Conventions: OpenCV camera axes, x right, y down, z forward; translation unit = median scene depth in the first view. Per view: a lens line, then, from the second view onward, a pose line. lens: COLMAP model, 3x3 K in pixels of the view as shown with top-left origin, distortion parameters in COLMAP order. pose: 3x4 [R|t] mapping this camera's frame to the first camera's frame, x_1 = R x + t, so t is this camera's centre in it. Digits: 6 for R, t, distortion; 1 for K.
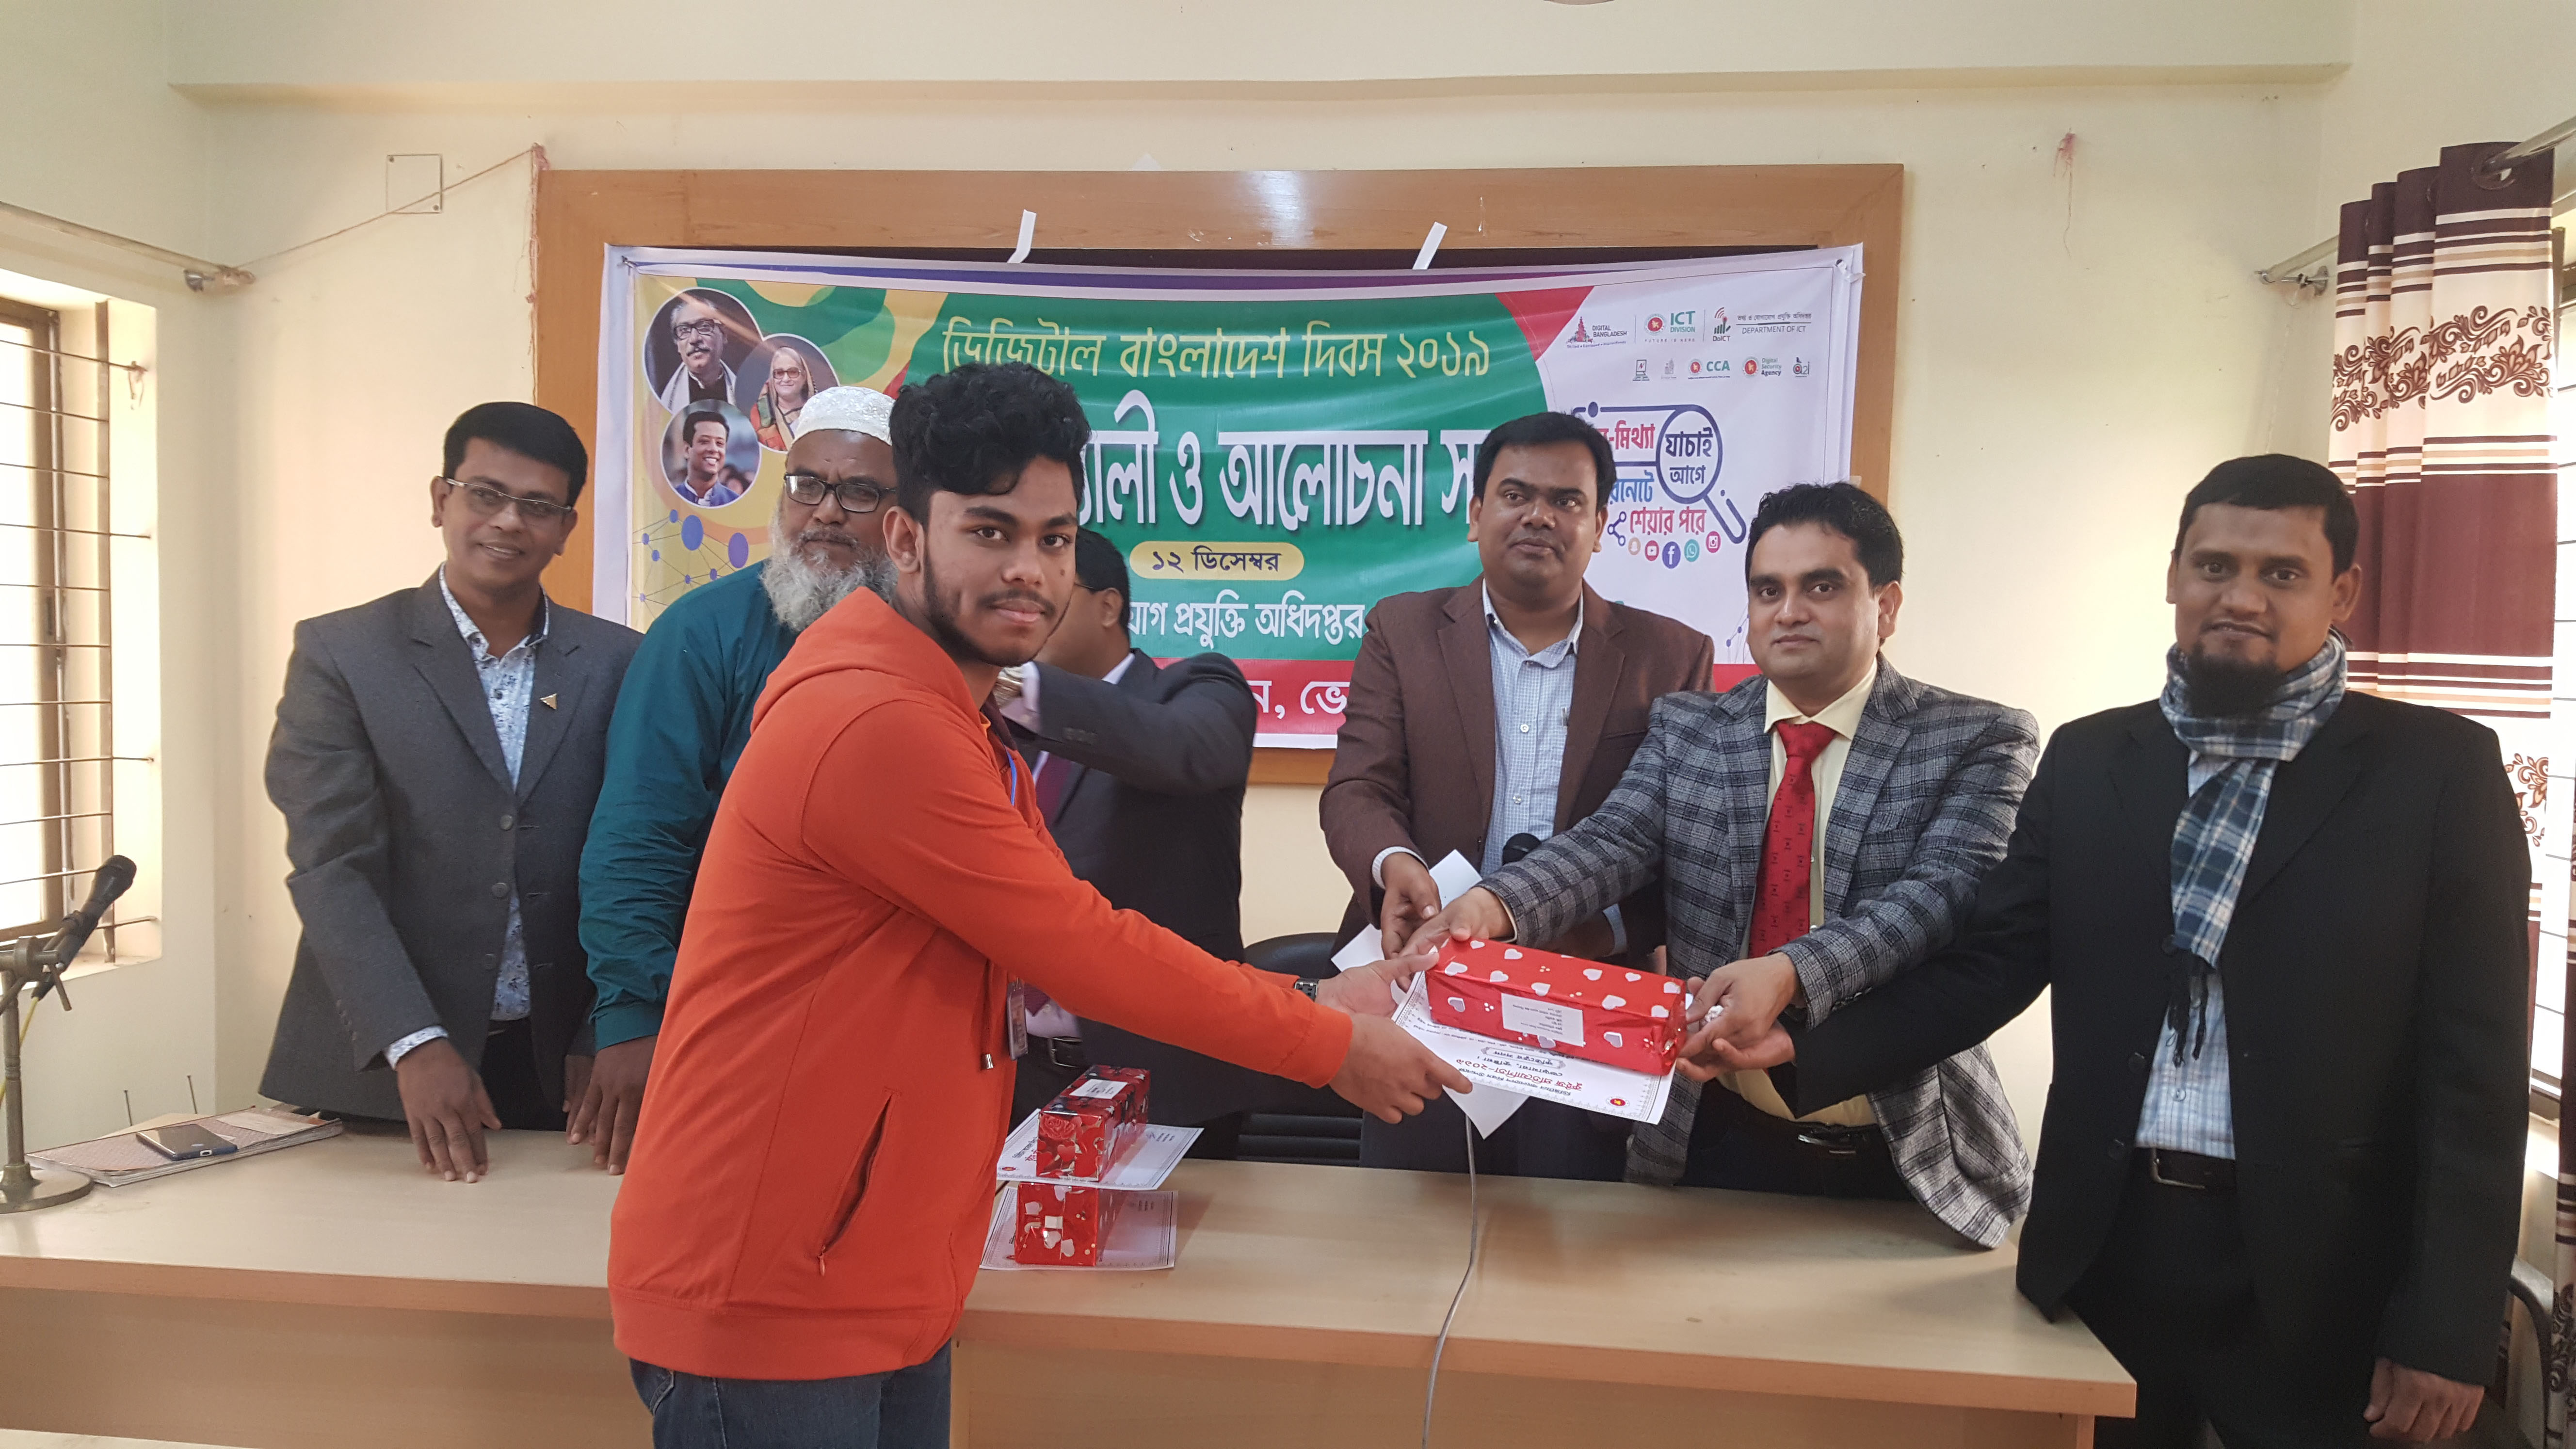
lens RADIAL K [[1970.3, 0, 1349.8], [0, 1970.3, 806.4], [0, 0, 1]] dist [0.140111, -0.221752]
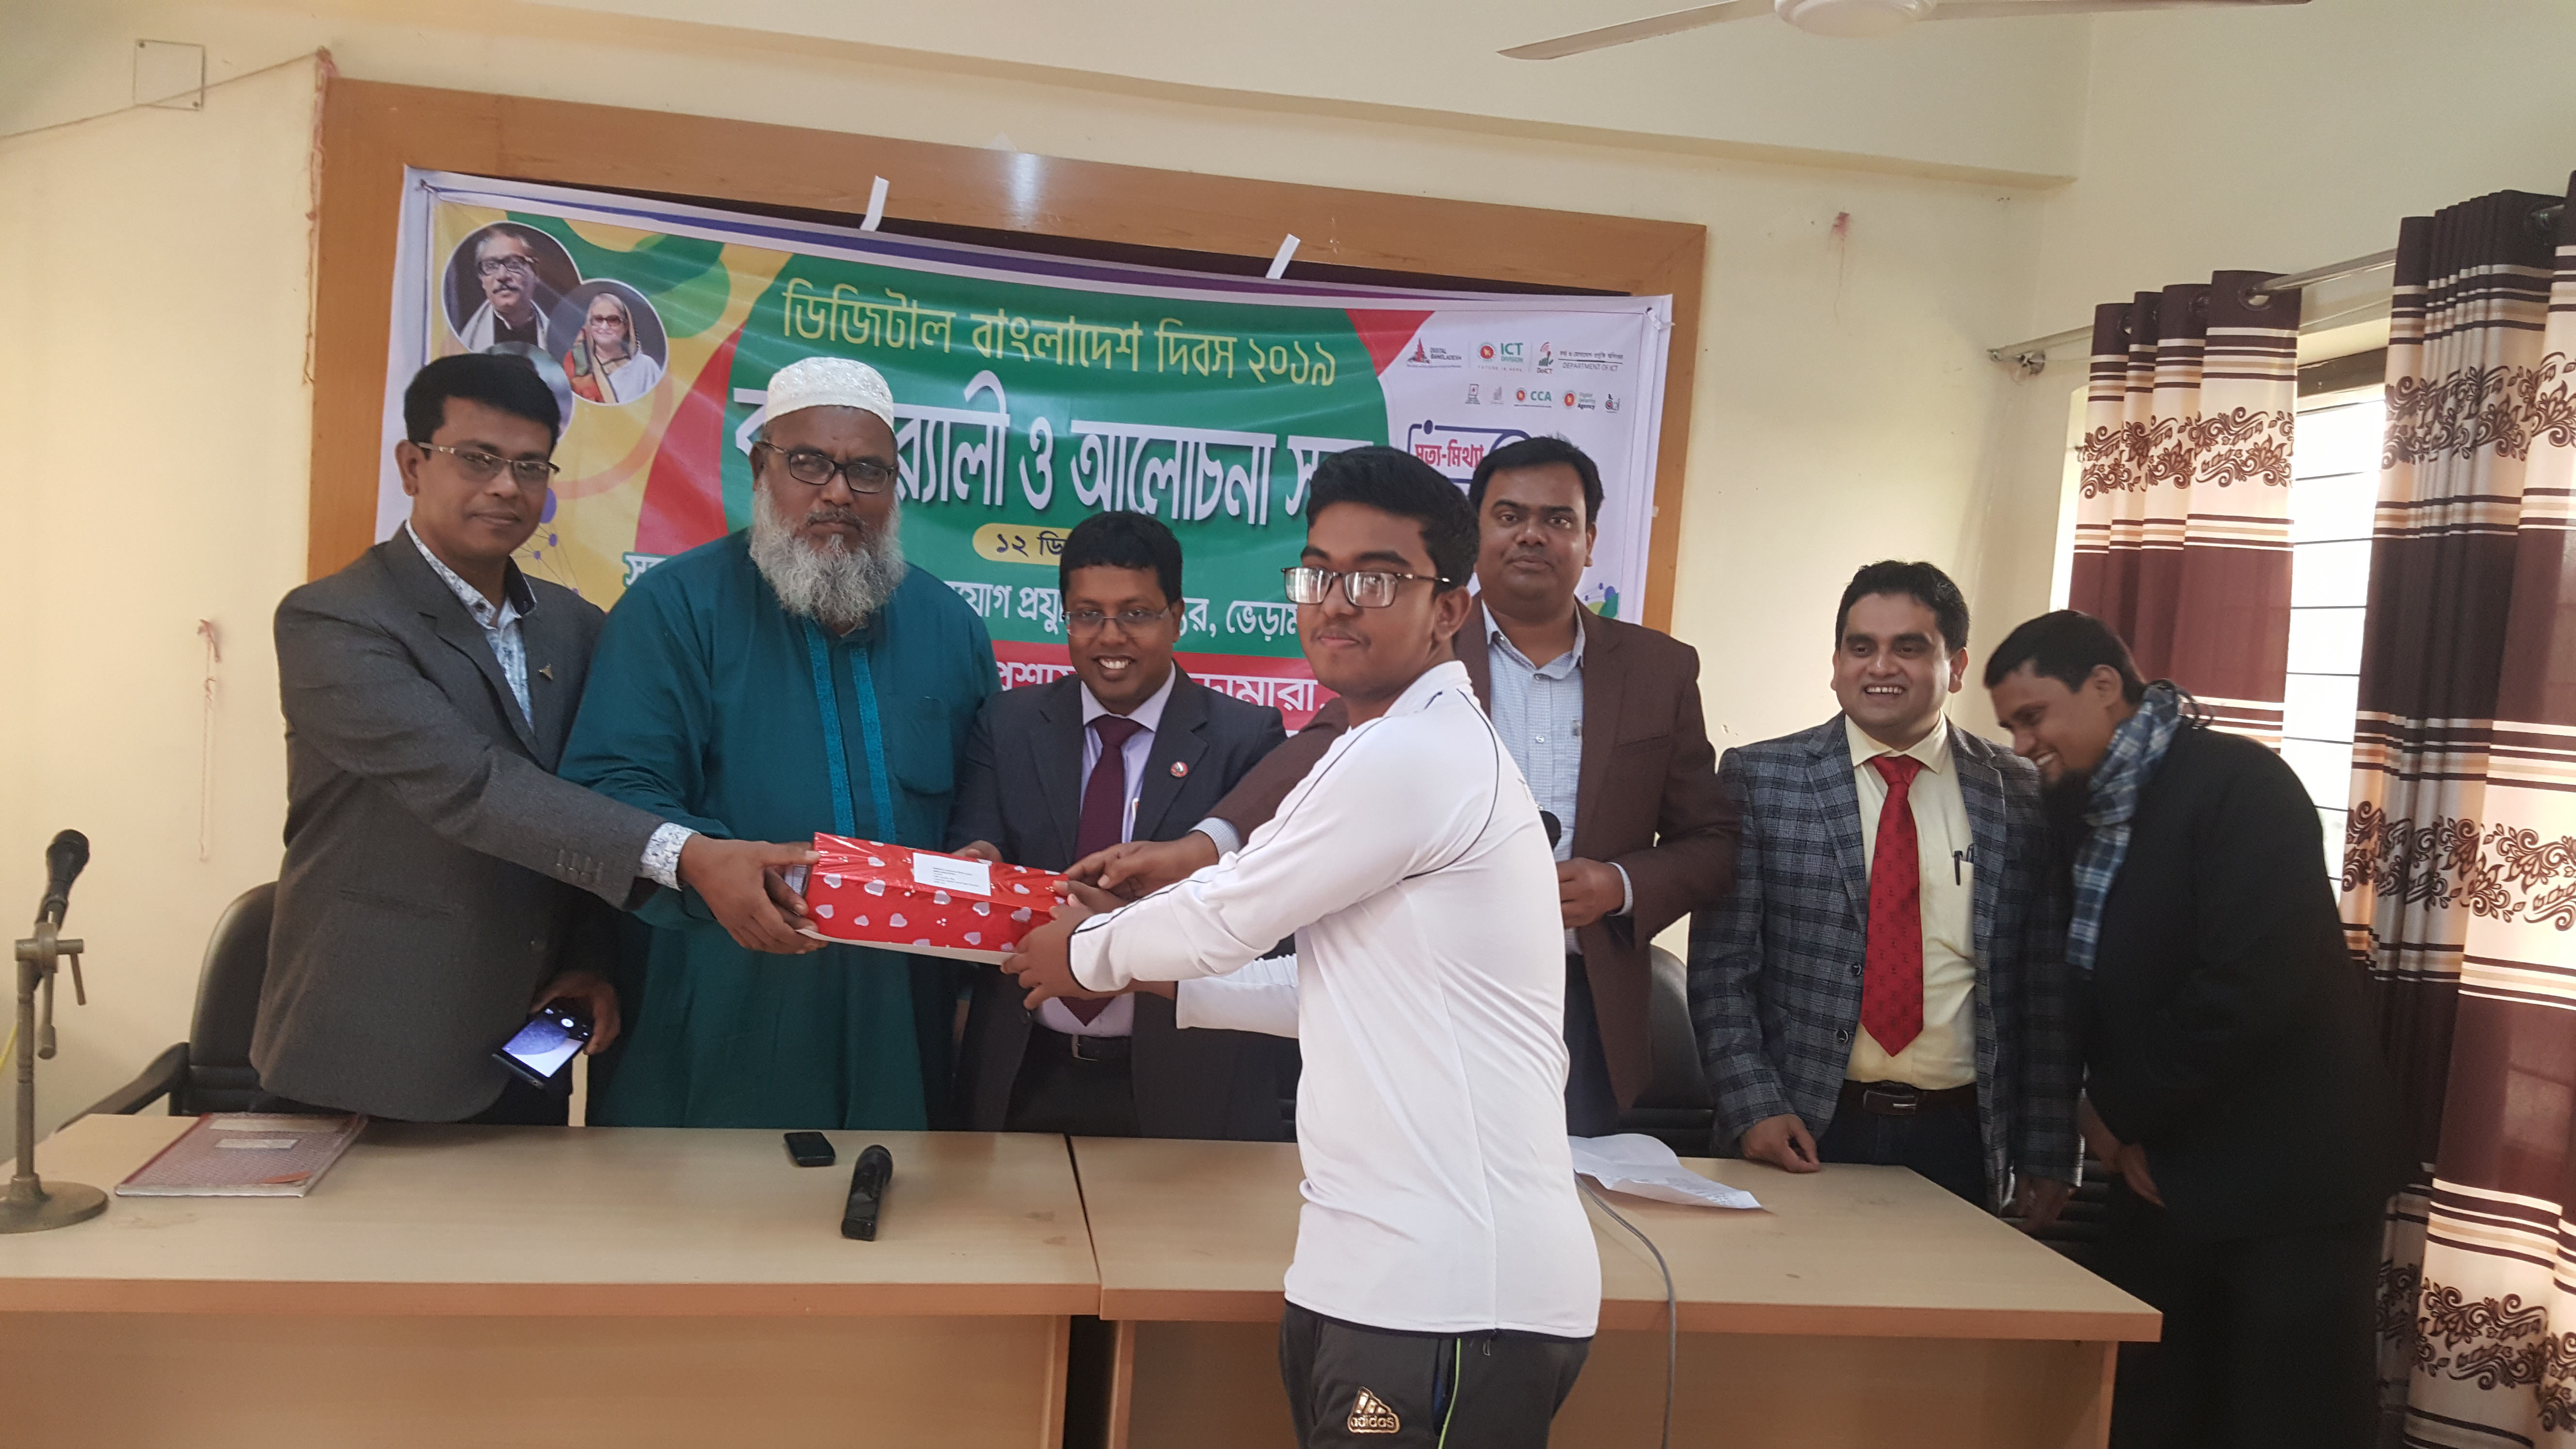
lens RADIAL K [[1945.3, 0, 1287.9], [0, 1945.3, 816.1], [0, 0, 1]] dist [0.134671, -0.219386]
pose [[0.963924, 0.022640, 0.265214, -0.219918], [-0.027963, 0.999476, 0.016310, -0.006570], [-0.264706, -0.023137, 0.964052, 0.004714]]
